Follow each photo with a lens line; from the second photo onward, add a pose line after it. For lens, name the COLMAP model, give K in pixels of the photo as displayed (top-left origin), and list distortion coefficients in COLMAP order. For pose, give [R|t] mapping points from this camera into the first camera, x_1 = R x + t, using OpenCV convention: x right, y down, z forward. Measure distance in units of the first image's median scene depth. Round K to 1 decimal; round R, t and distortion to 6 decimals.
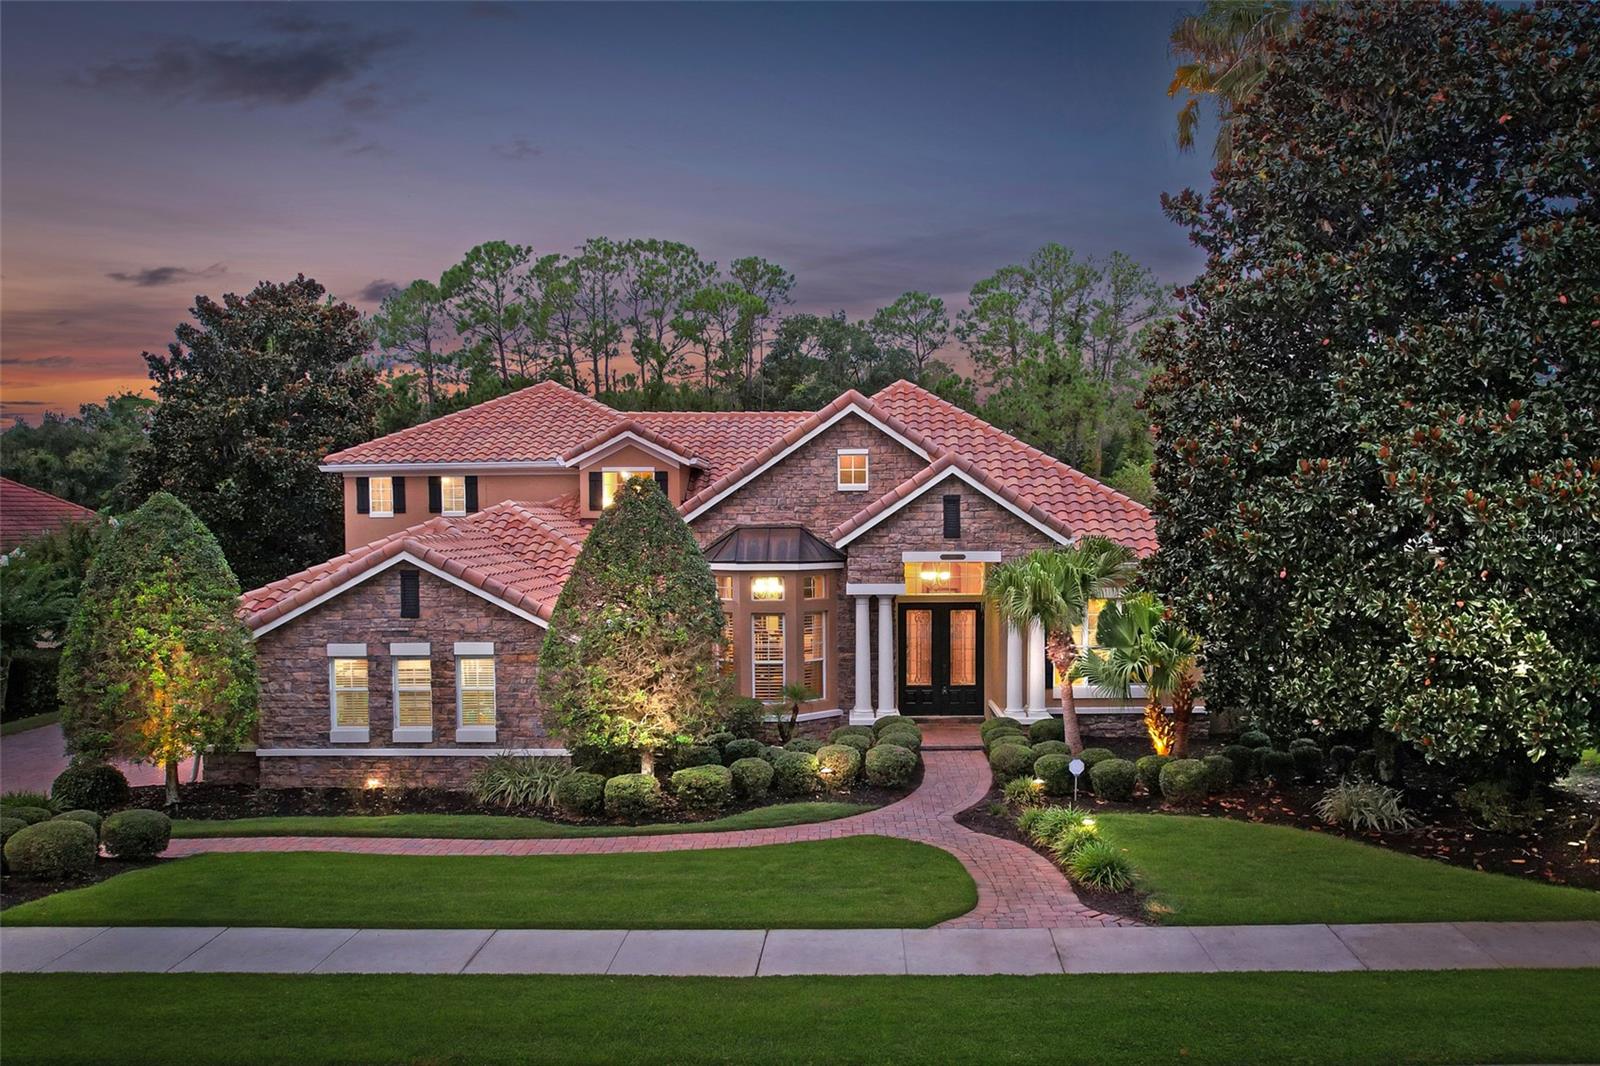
lens RADIAL K [[1262.0, 0, 837.1], [0, 1262.0, 531.3], [0, 0, 1]] dist [-0.054069, -0.001115]
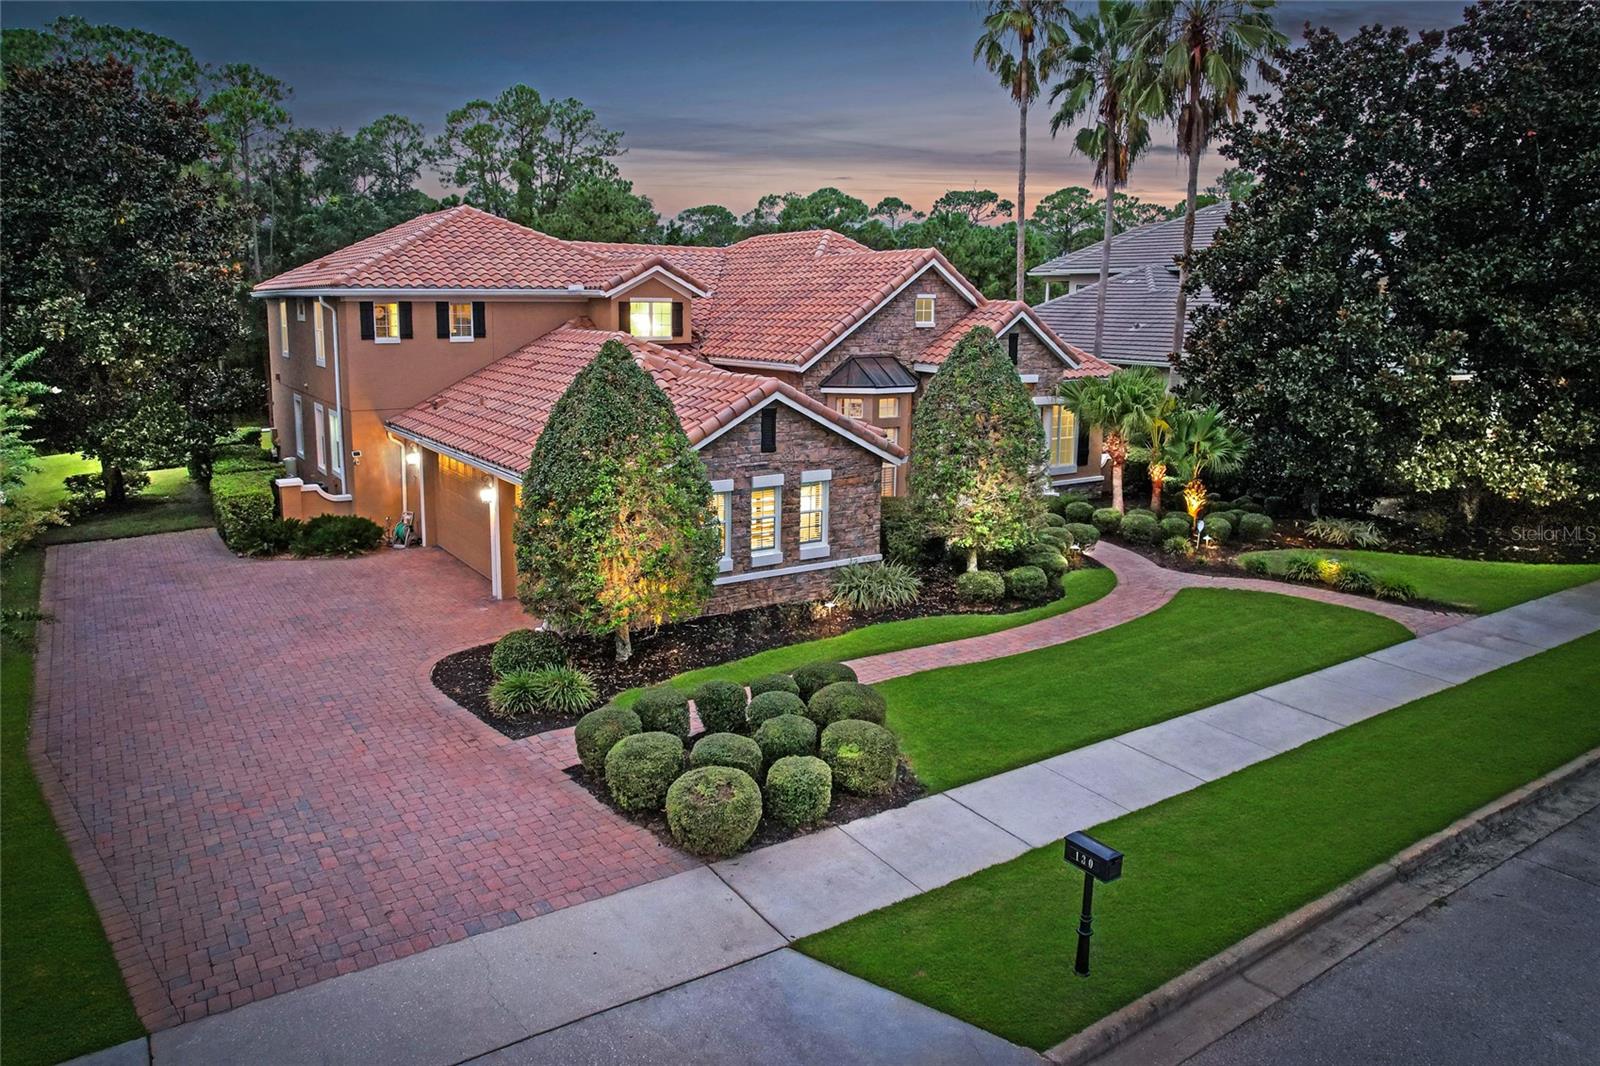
lens RADIAL K [[1036.0, 0, 720.0], [0, 1036.0, 445.0], [0, 0, 1]] dist [-0.028618, 0.000236]
pose [[0.845397, -0.057234, 0.531064, -0.847174], [-0.005515, 0.993254, 0.115824, -0.040141], [-0.534111, -0.100846, 0.839378, 0.273224]]
